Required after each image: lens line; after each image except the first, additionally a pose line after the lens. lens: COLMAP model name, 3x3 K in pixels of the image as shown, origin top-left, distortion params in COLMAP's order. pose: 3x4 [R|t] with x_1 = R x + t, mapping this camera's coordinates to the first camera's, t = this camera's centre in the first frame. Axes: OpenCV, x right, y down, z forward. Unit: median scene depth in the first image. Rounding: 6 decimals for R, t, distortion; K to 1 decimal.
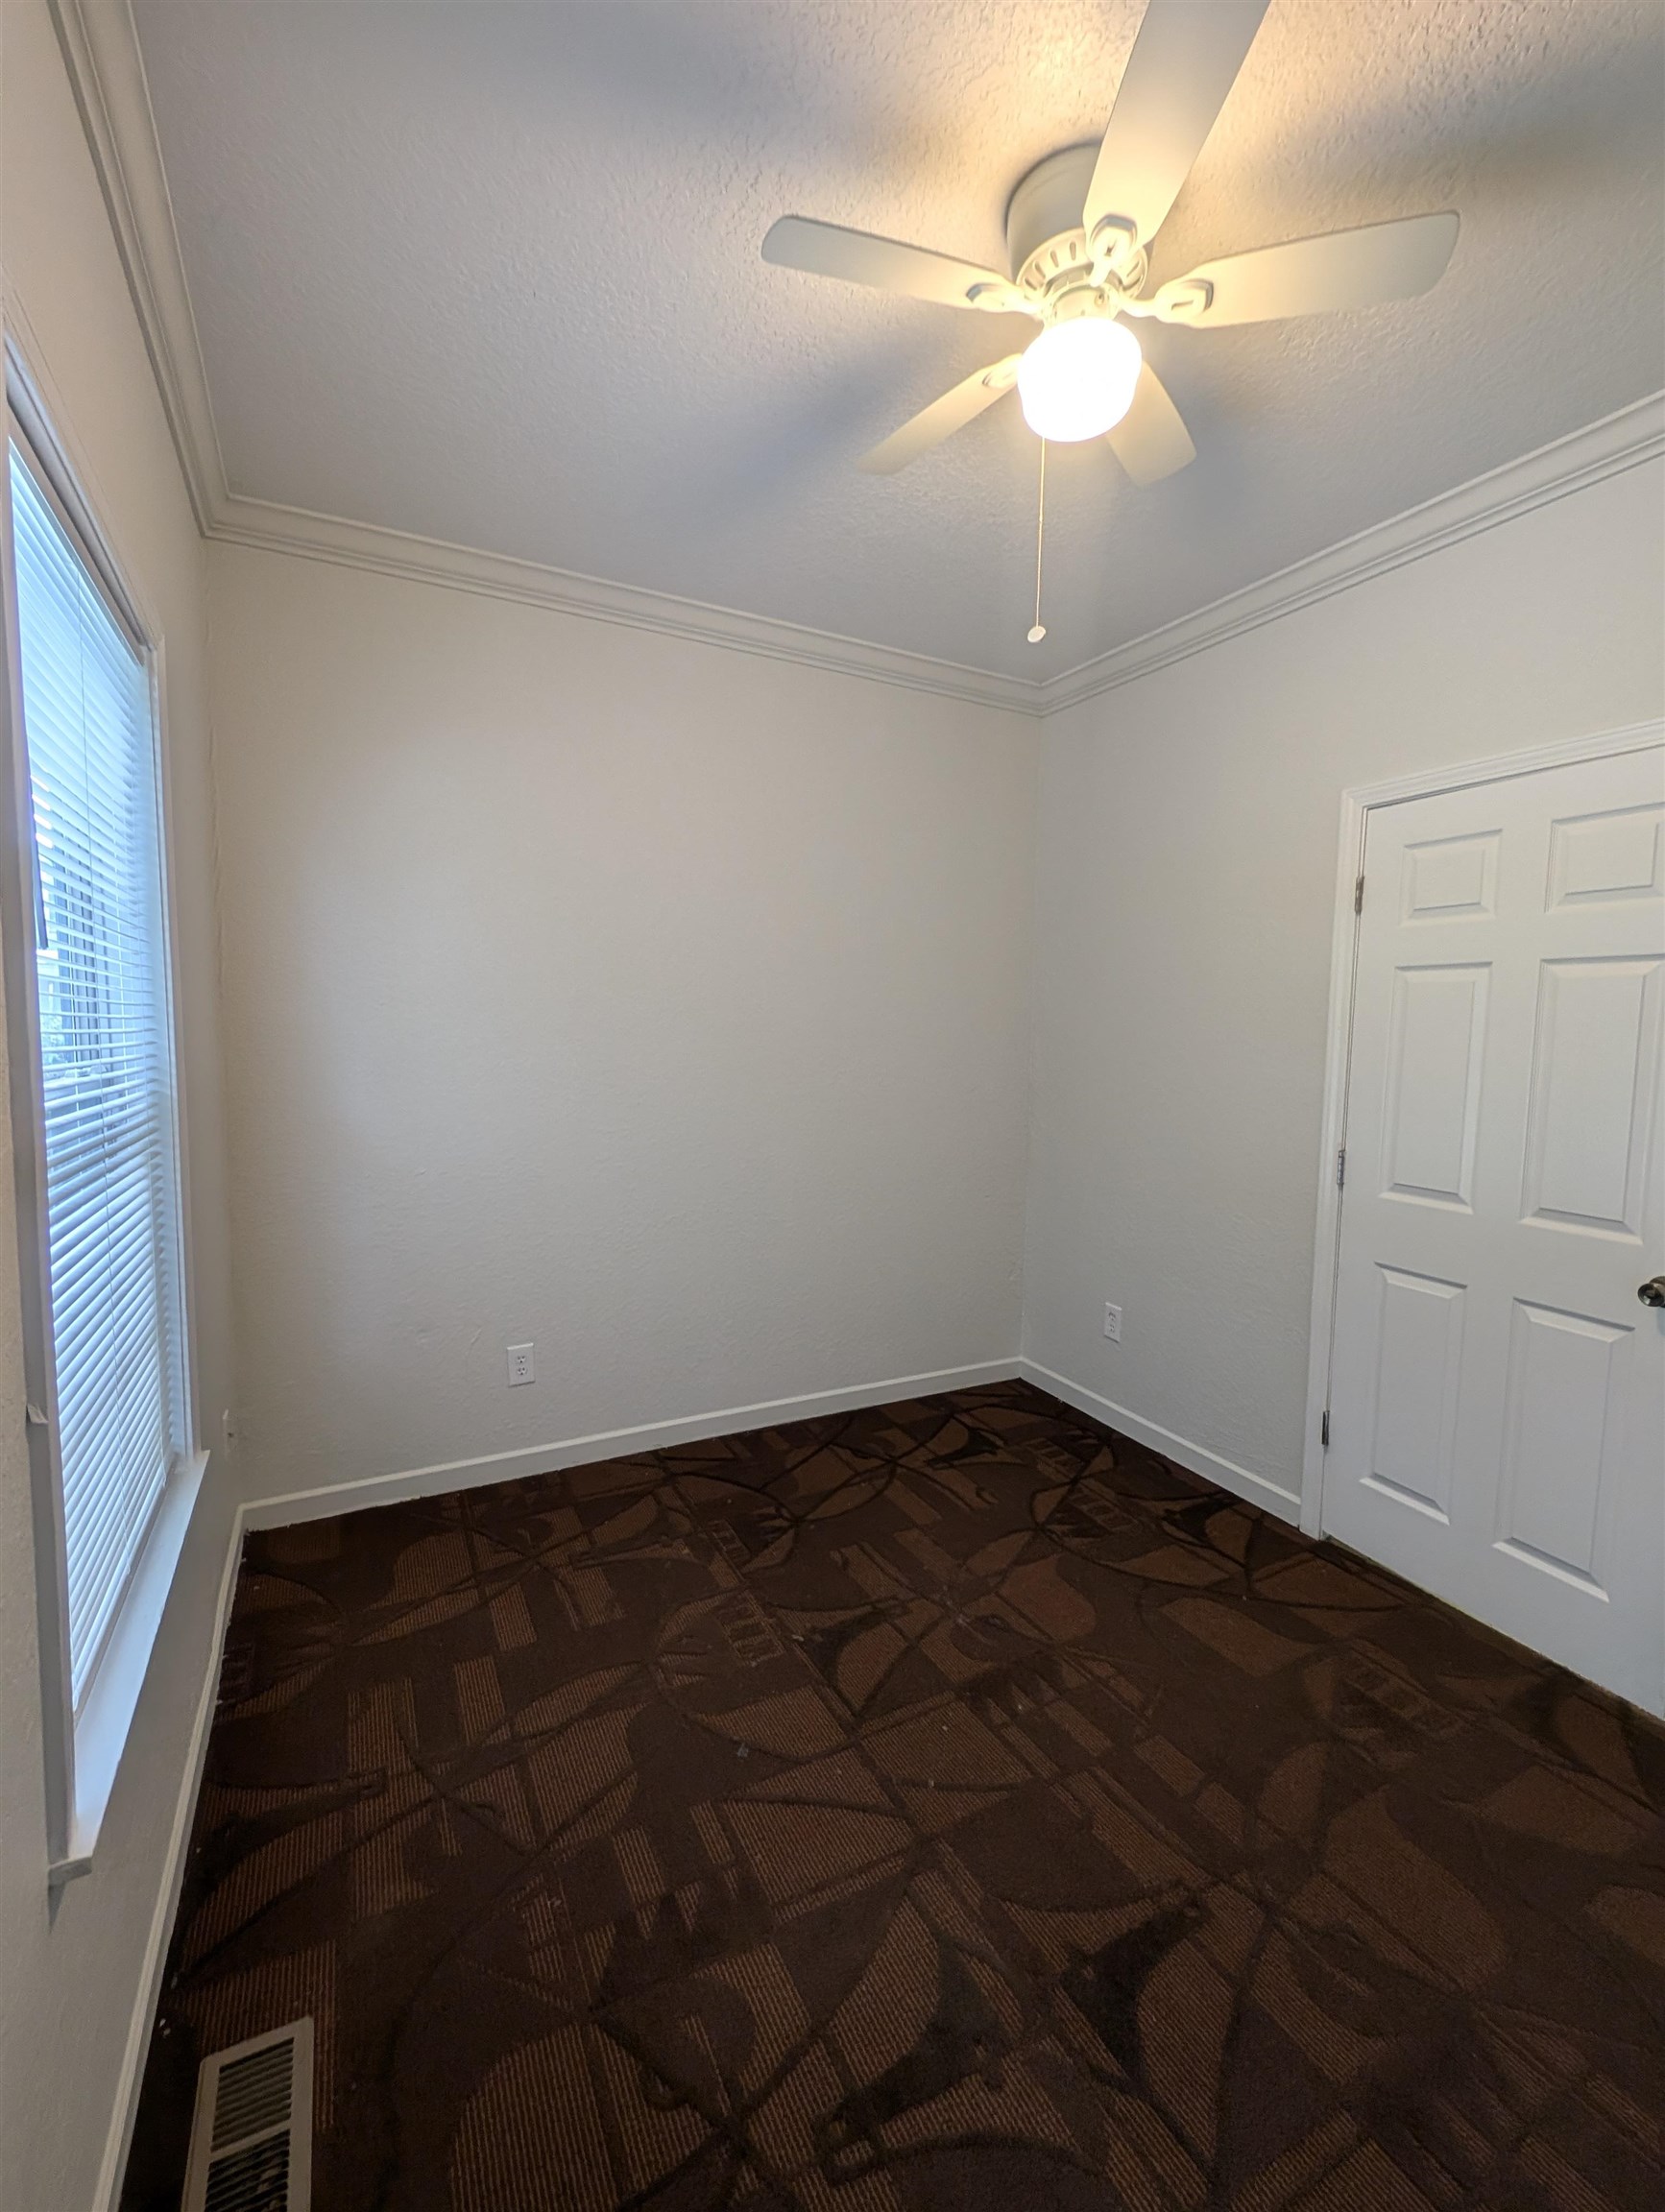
lens RADIAL K [[976.2, 0, 779.8], [0, 976.2, 1106.5], [0, 0, 1]] dist [0.024820, 0.000008]
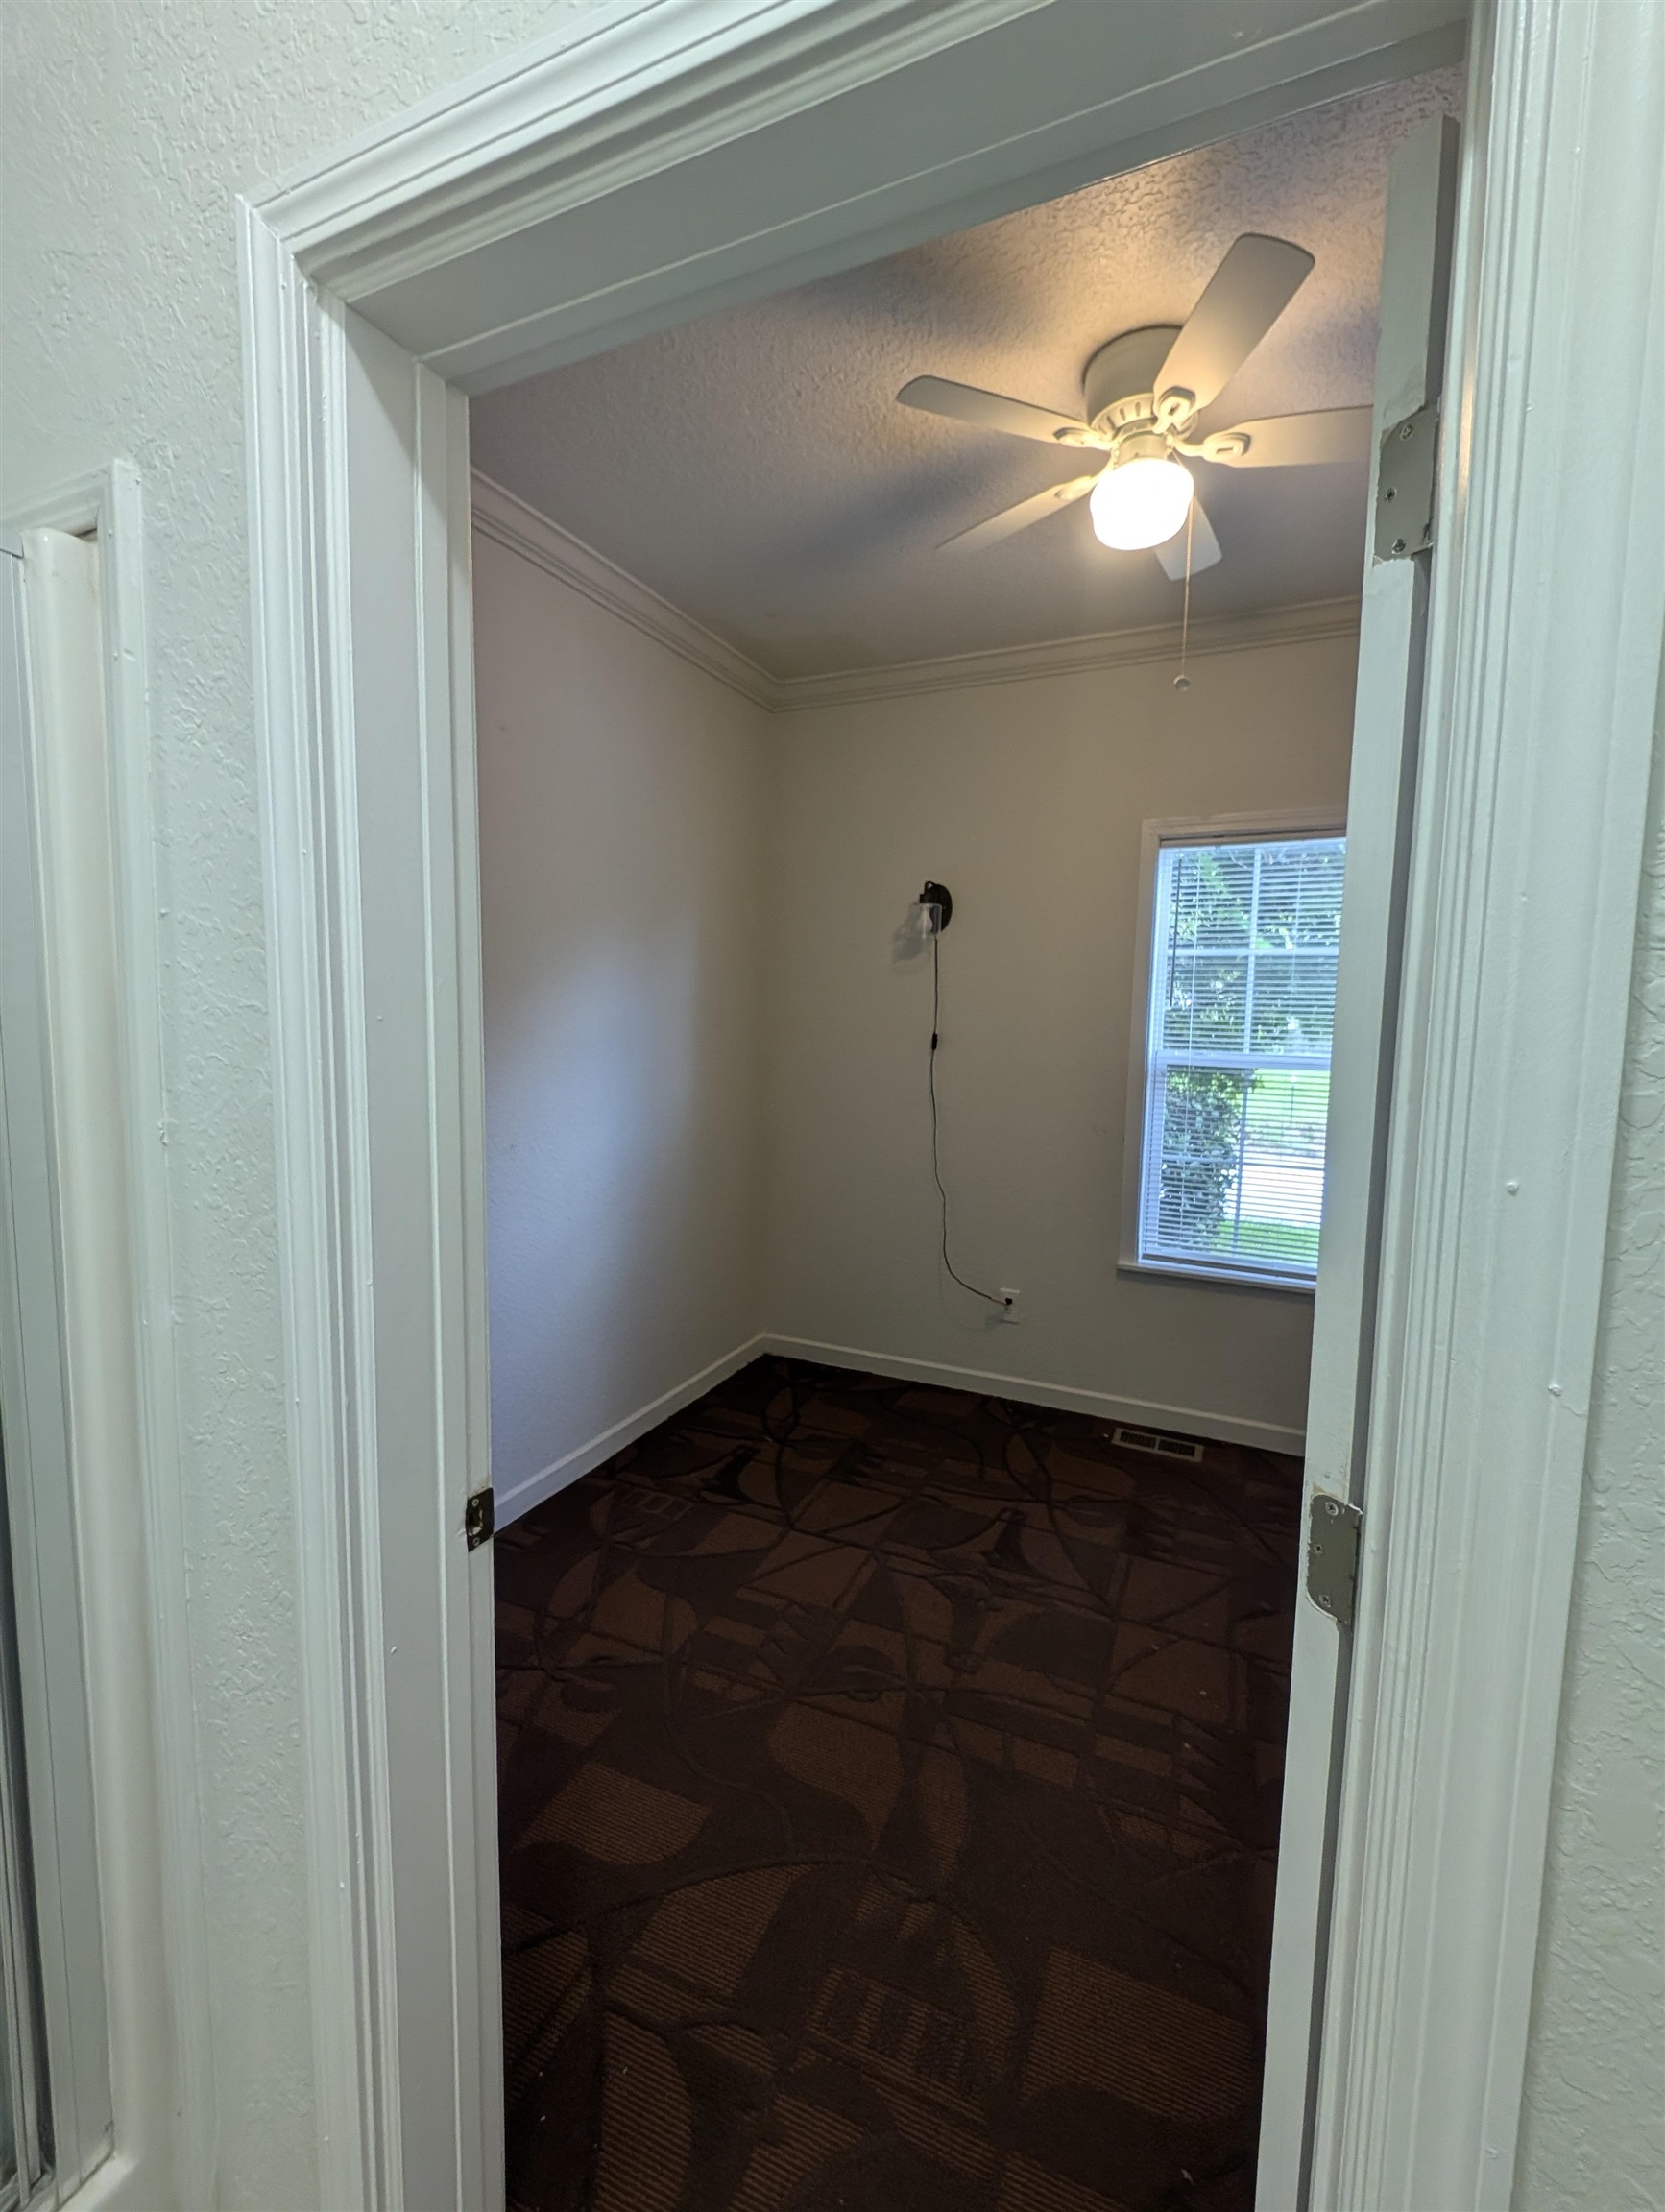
lens RADIAL K [[976.2, 0, 779.8], [0, 976.2, 1106.5], [0, 0, 1]] dist [0.024820, 0.000008]
pose [[-0.805684, 0.028503, -0.591660, 1.313816], [-0.081062, 0.984139, 0.157795, -0.120372], [0.586773, 0.175094, -0.790594, 1.704913]]
